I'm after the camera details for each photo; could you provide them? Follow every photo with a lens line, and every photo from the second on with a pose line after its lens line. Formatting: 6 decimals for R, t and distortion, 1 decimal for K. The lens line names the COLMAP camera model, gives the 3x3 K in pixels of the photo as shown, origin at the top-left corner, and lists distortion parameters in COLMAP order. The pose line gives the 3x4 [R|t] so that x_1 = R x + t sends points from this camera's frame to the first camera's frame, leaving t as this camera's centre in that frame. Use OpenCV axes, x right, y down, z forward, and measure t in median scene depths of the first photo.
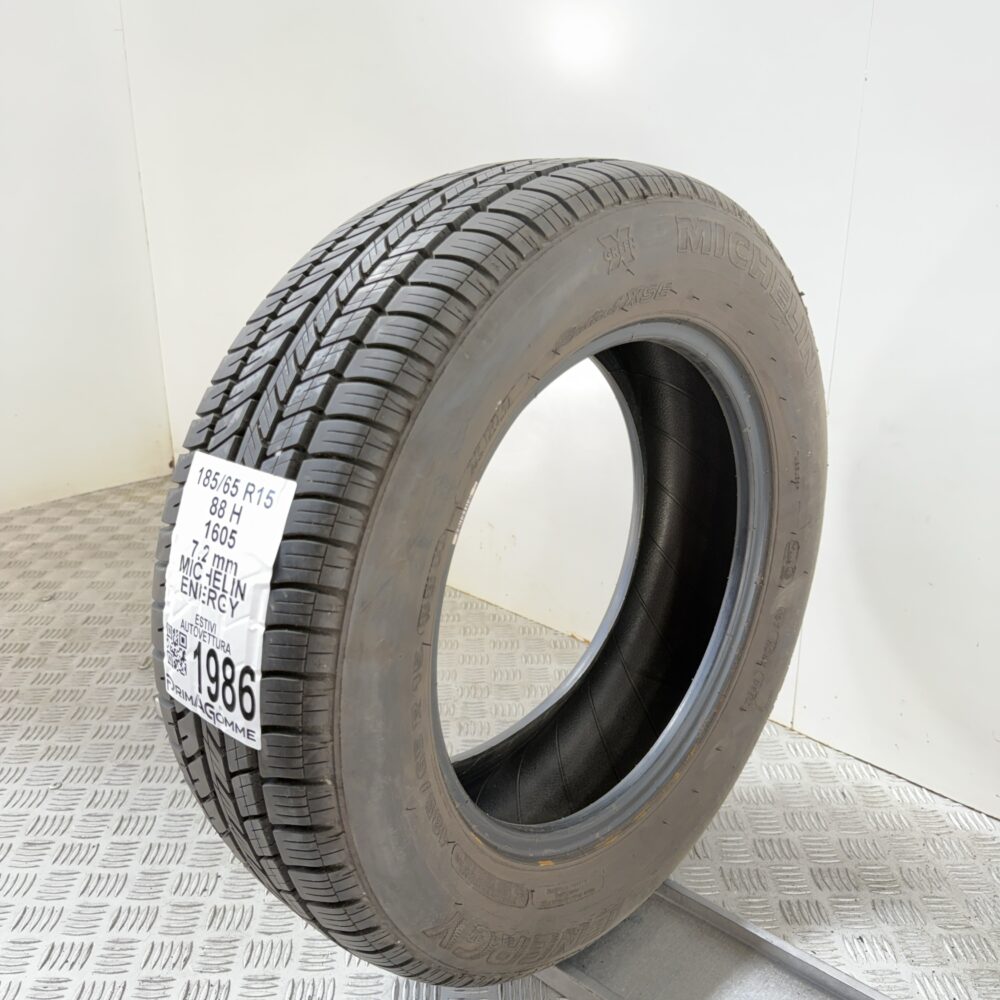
lens RADIAL K [[981.5, 0, 495.9], [0, 981.5, 499.0], [0, 0, 1]] dist [0.159918, -0.460938]
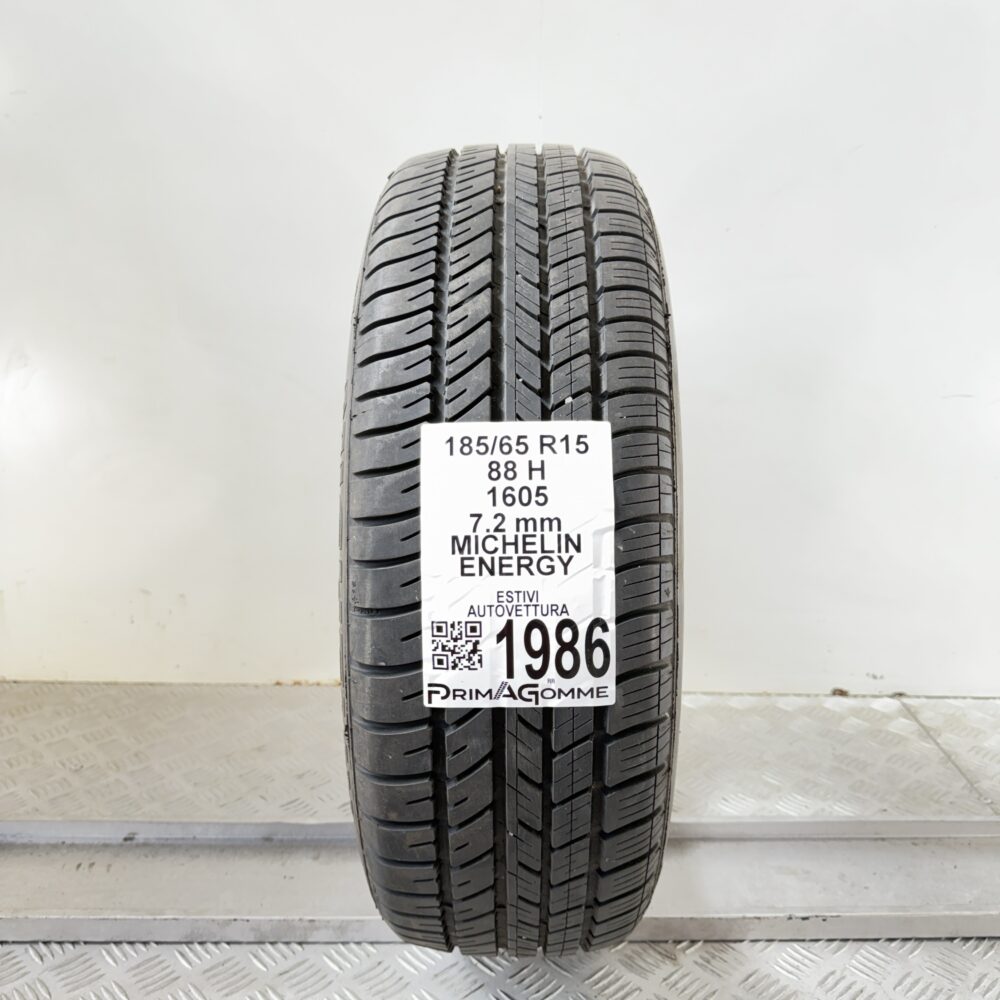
lens RADIAL K [[981.5, 0, 495.9], [0, 981.5, 499.0], [0, 0, 1]] dist [0.159918, -0.460938]
pose [[0.735538, -0.158564, 0.658666, -0.904934], [0.213028, 0.977042, -0.002681, 0.036125], [-0.643120, 0.142286, 0.752430, 0.319573]]
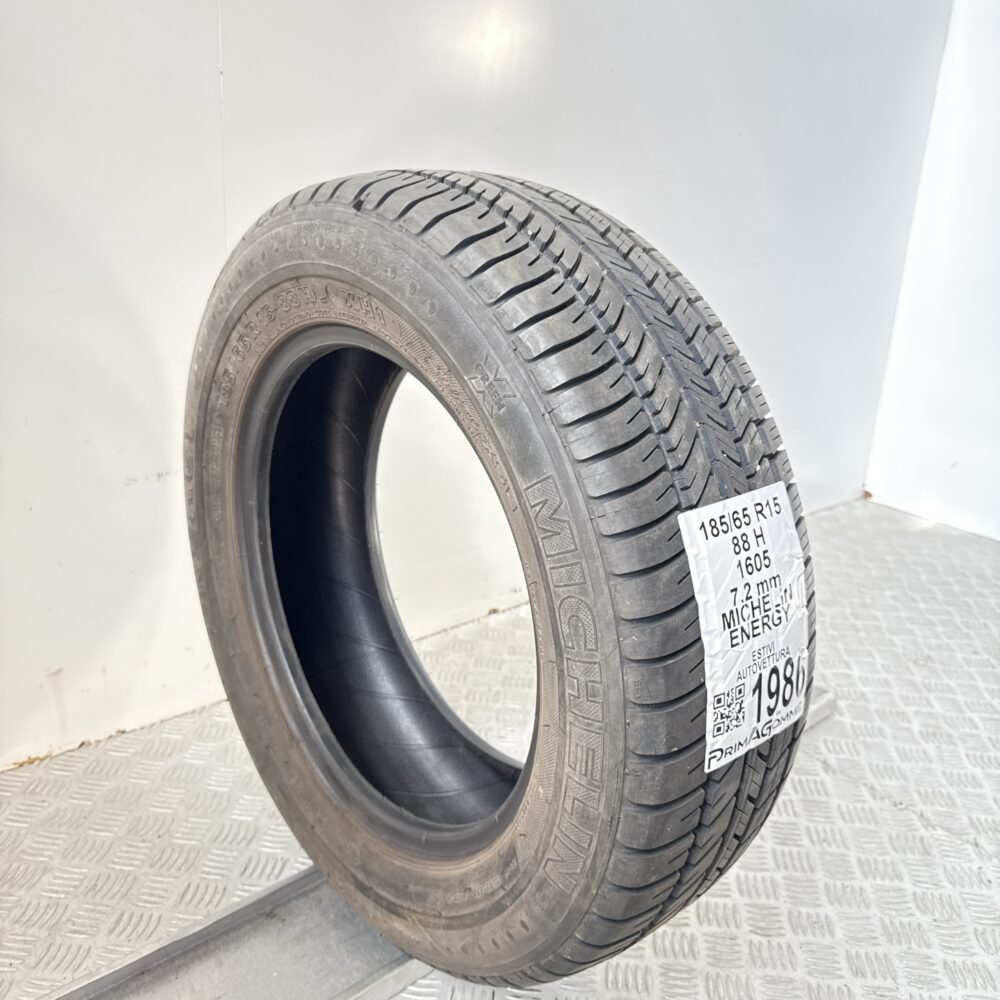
lens RADIAL K [[981.5, 0, 495.9], [0, 981.5, 499.0], [0, 0, 1]] dist [0.159918, -0.460938]
pose [[0.091102, -0.322585, 0.942146, -1.251417], [0.267693, 0.919191, 0.288840, -0.395553], [-0.959188, 0.225892, 0.170093, 1.069957]]
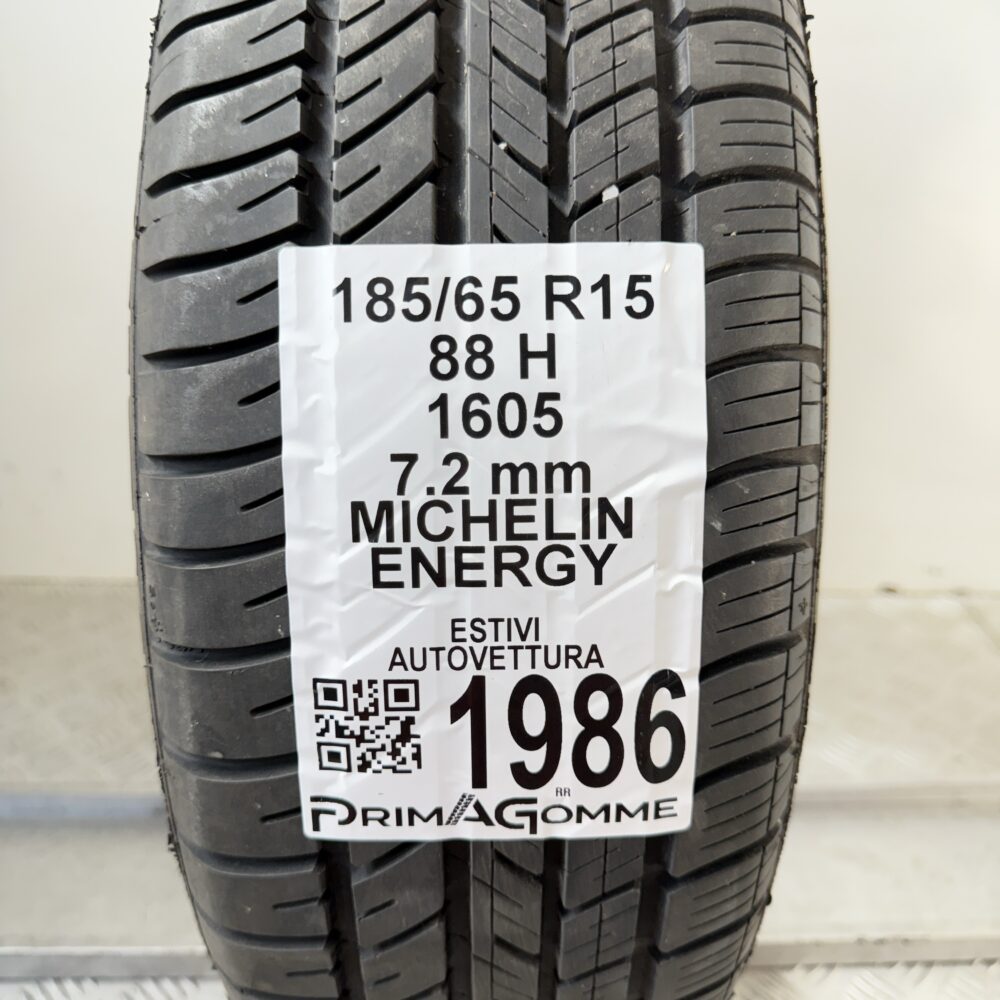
lens RADIAL K [[981.5, 0, 495.9], [0, 981.5, 499.0], [0, 0, 1]] dist [0.159918, -0.460938]
pose [[0.718427, -0.274015, 0.639357, -0.557599], [0.210985, 0.961682, 0.175078, -0.003638], [-0.662833, 0.009114, 0.748712, 0.688739]]
